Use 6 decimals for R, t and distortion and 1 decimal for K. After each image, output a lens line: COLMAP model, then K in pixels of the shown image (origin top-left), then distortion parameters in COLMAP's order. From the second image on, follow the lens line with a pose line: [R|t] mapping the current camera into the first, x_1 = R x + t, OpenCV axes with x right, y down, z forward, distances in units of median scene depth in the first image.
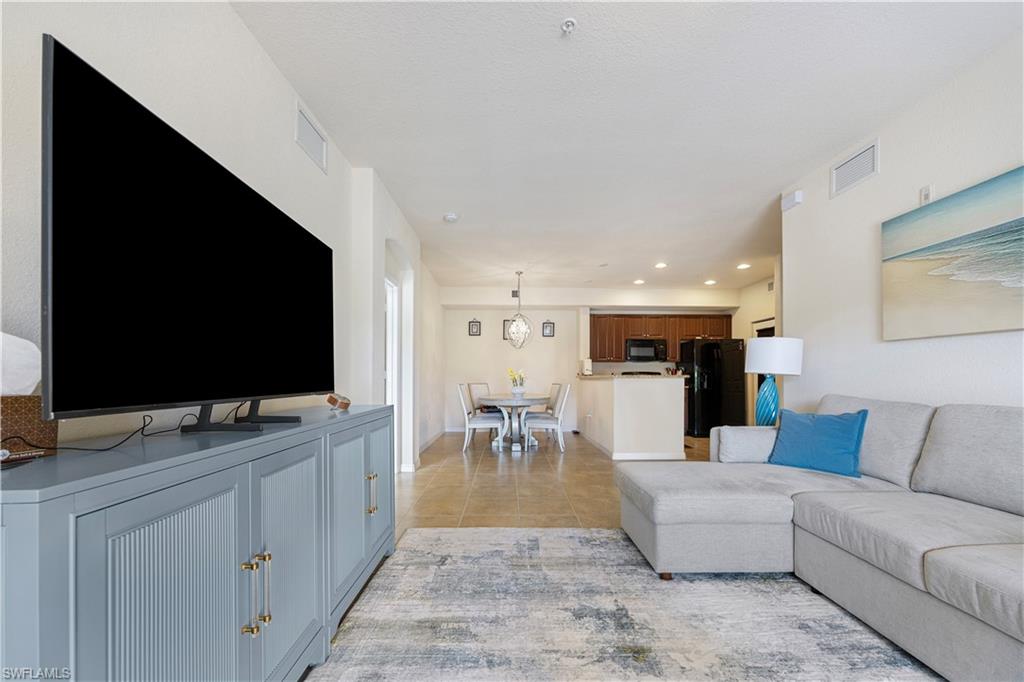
lens RADIAL K [[396.4, 0, 512.6], [0, 396.4, 355.7], [0, 0, 1]] dist [-0.000360, -0.000067]
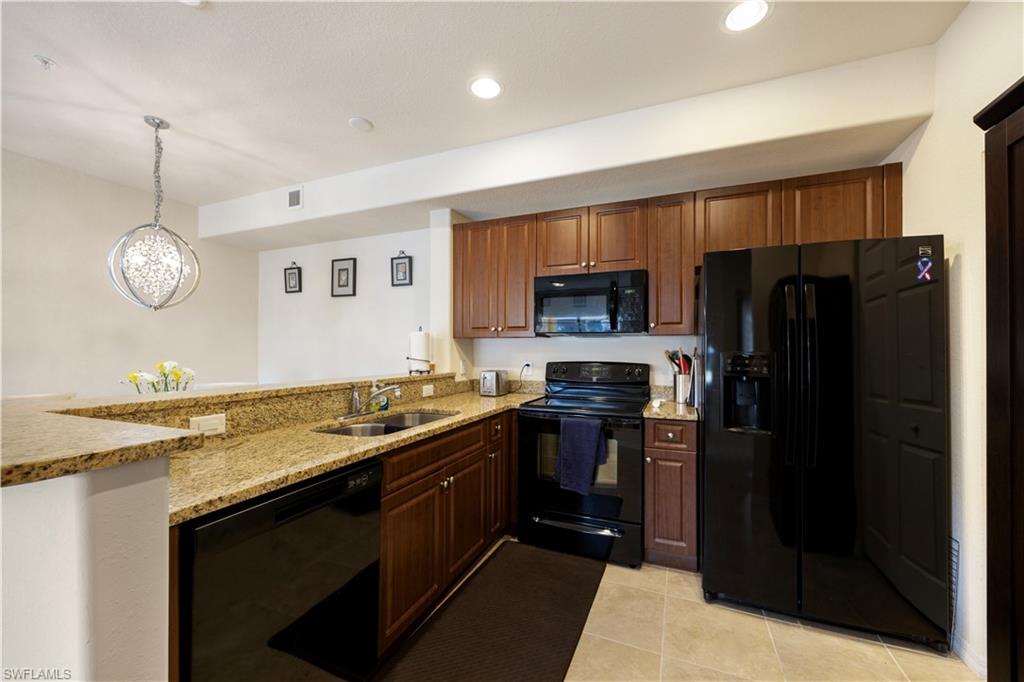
lens RADIAL K [[392.3, 0, 512.0], [0, 392.3, 341.0], [0, 0, 1]] dist [-0.012732, -0.000098]
pose [[0.911317, -0.008938, -0.411608, 0.423175], [0.021838, 0.999406, 0.026648, 0.008974], [0.411125, -0.033274, 0.910971, 0.649653]]
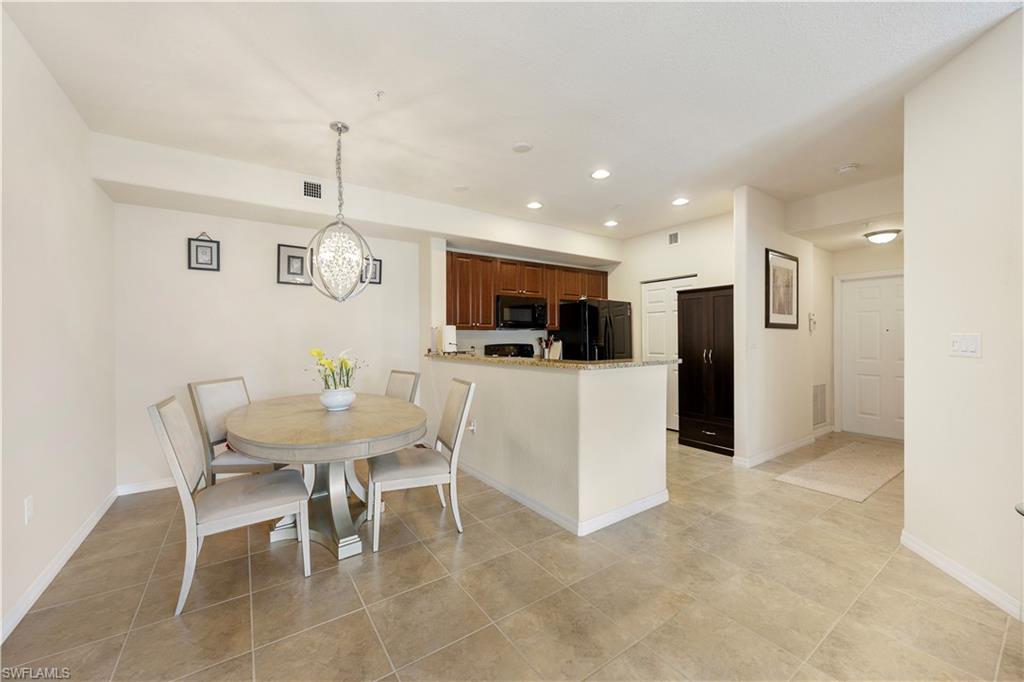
lens RADIAL K [[398.2, 0, 520.0], [0, 398.2, 336.7], [0, 0, 1]] dist [-0.000627, -0.000012]
pose [[0.827418, -0.006618, 0.561548, -0.054763], [-0.023400, 0.998656, 0.046248, -0.004476], [-0.561099, -0.051407, 0.826151, 0.430759]]
